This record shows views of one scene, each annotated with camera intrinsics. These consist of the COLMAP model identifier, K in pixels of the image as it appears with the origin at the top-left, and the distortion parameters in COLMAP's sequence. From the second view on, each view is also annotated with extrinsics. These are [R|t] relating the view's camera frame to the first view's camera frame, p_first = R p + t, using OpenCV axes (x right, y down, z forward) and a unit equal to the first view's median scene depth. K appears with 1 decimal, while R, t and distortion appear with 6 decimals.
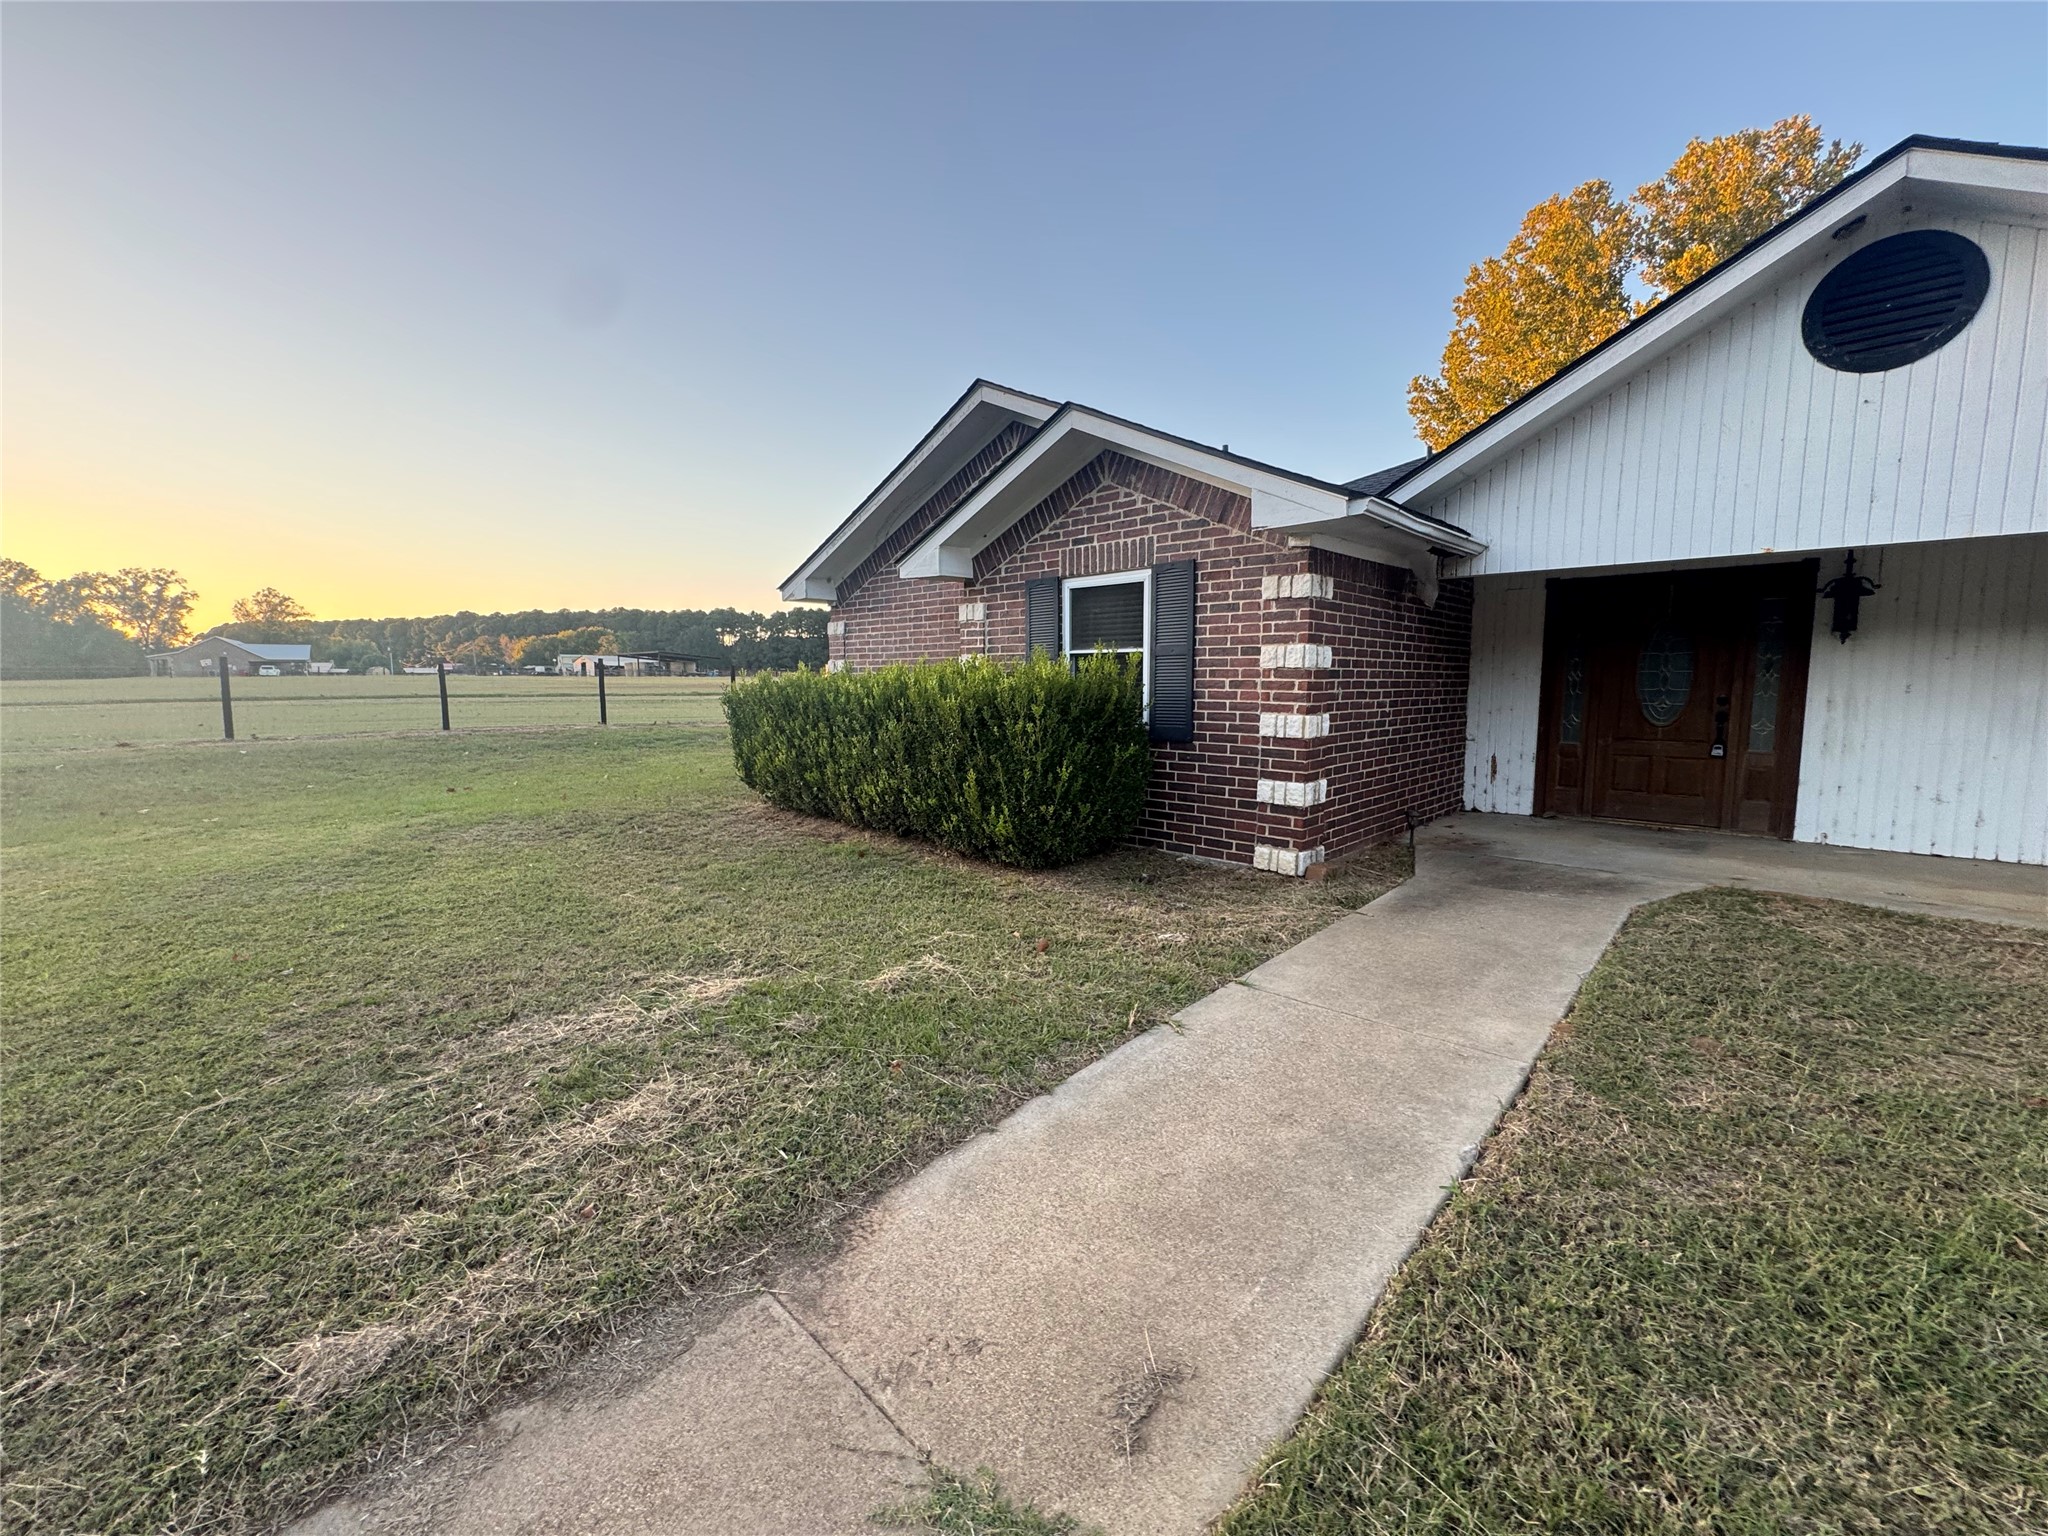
lens RADIAL K [[818.2, 0, 1024.0], [0, 818.2, 768.0], [0, 0, 1]] dist [-0.001887, 0.000163]
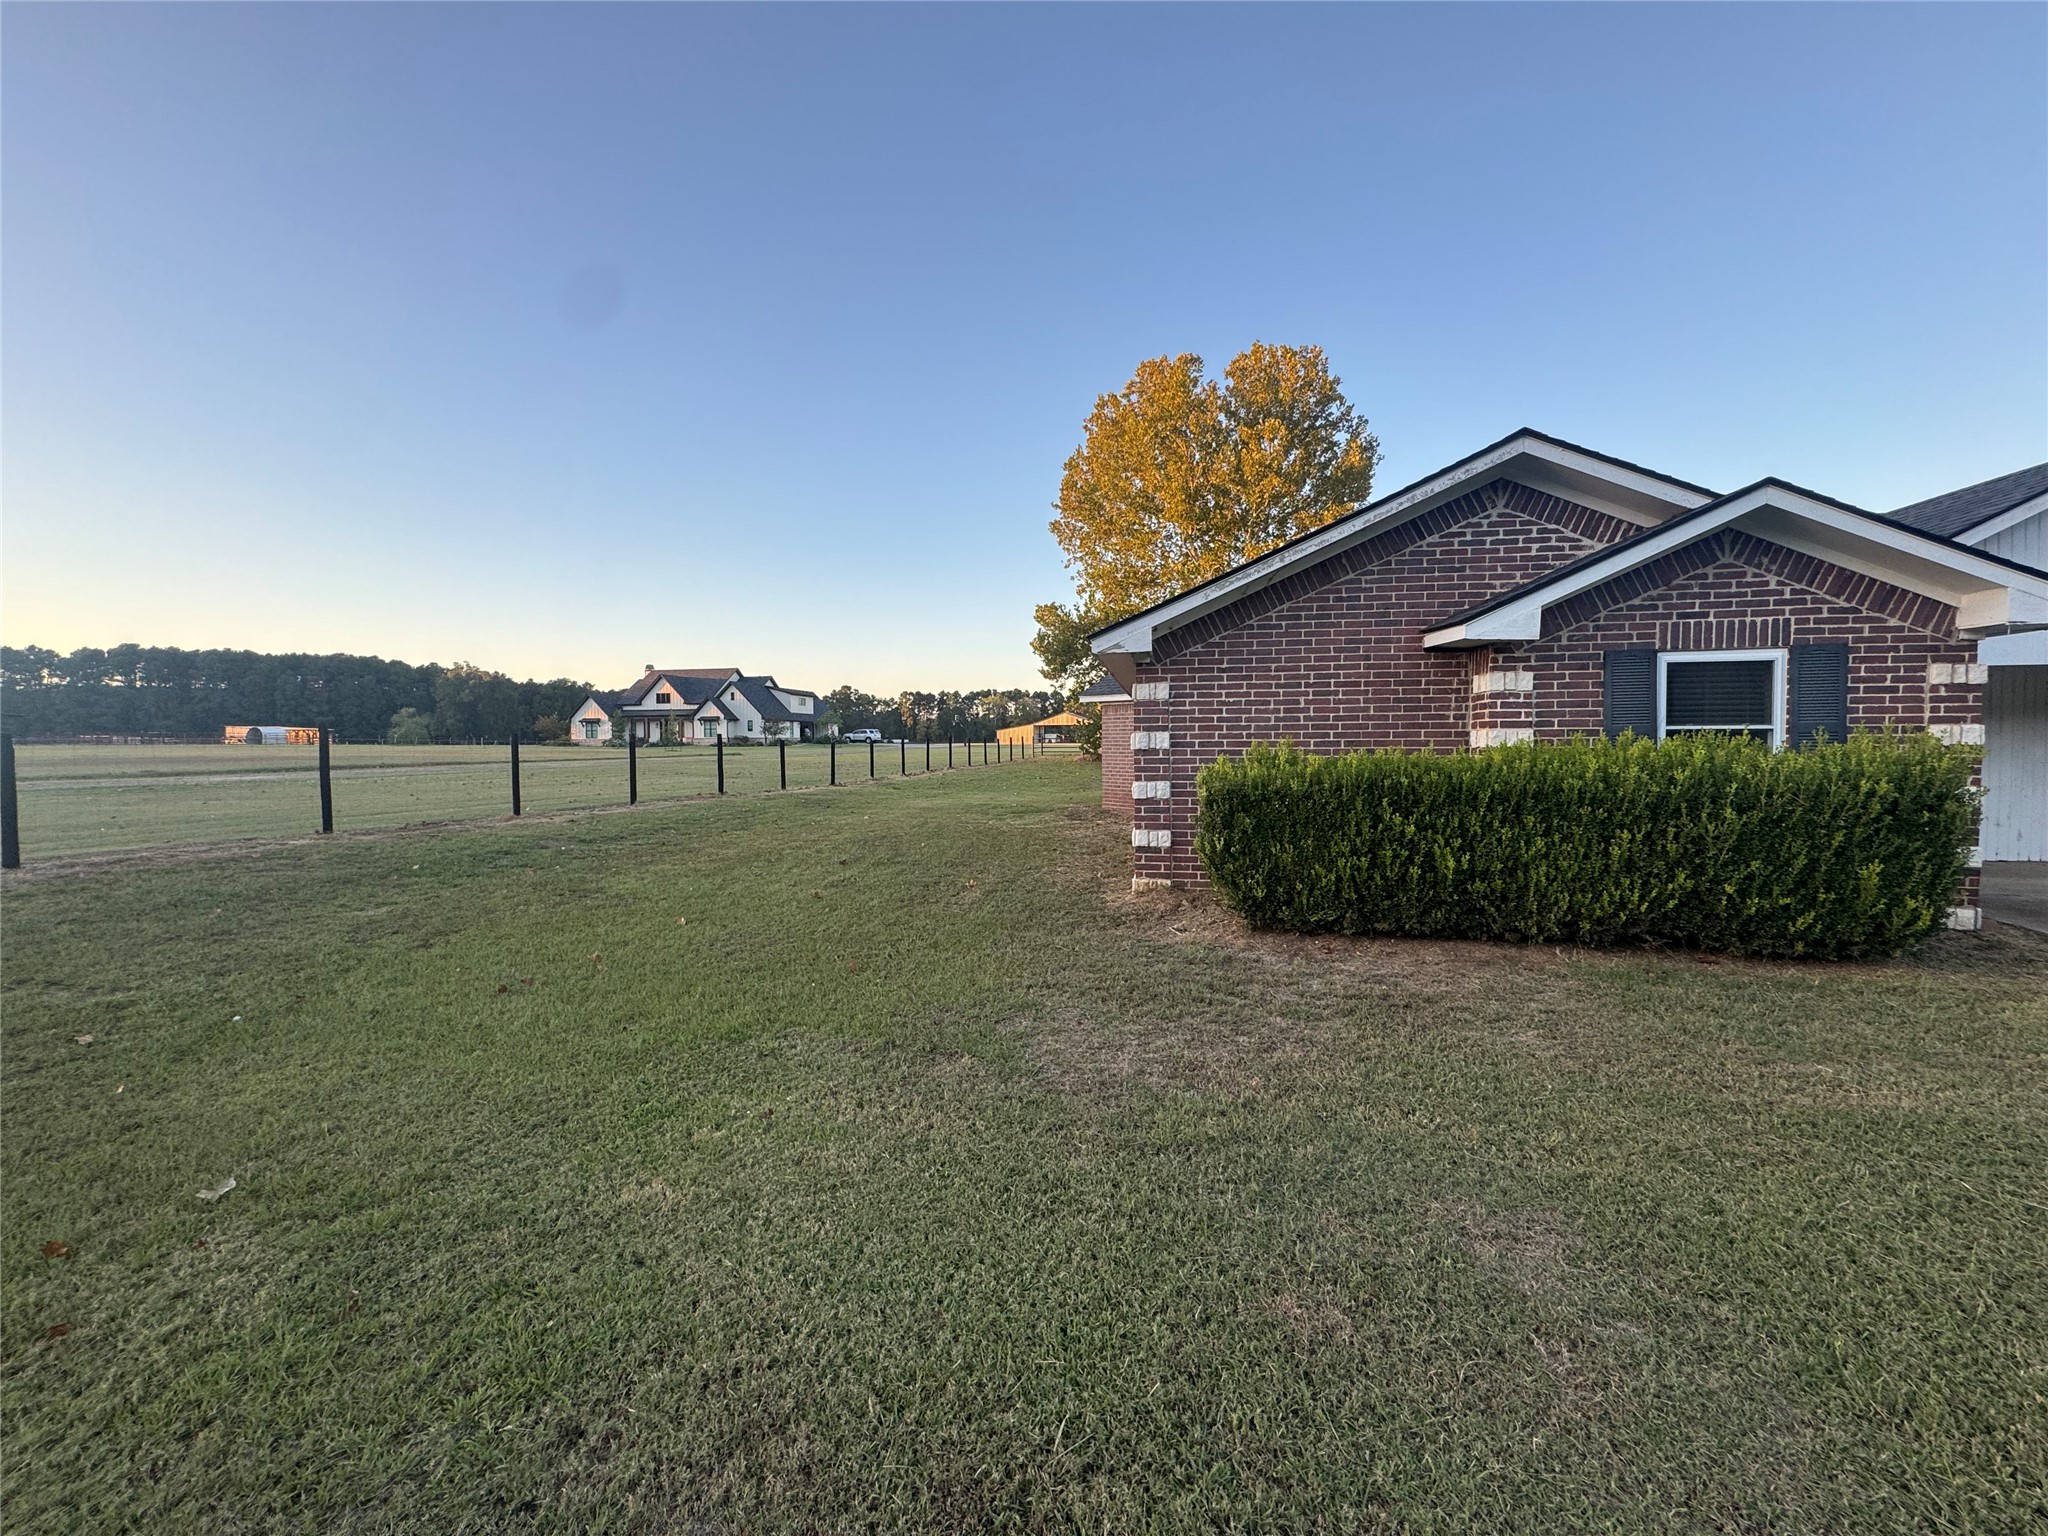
lens RADIAL K [[818.6, 0, 1015.1], [0, 818.6, 767.0], [0, 0, 1]] dist [-0.000590, 0.000080]
pose [[0.835947, -0.025293, 0.548227, -1.143103], [0.066930, 0.996180, -0.056096, -0.096348], [-0.544714, 0.083586, 0.834446, 0.639885]]
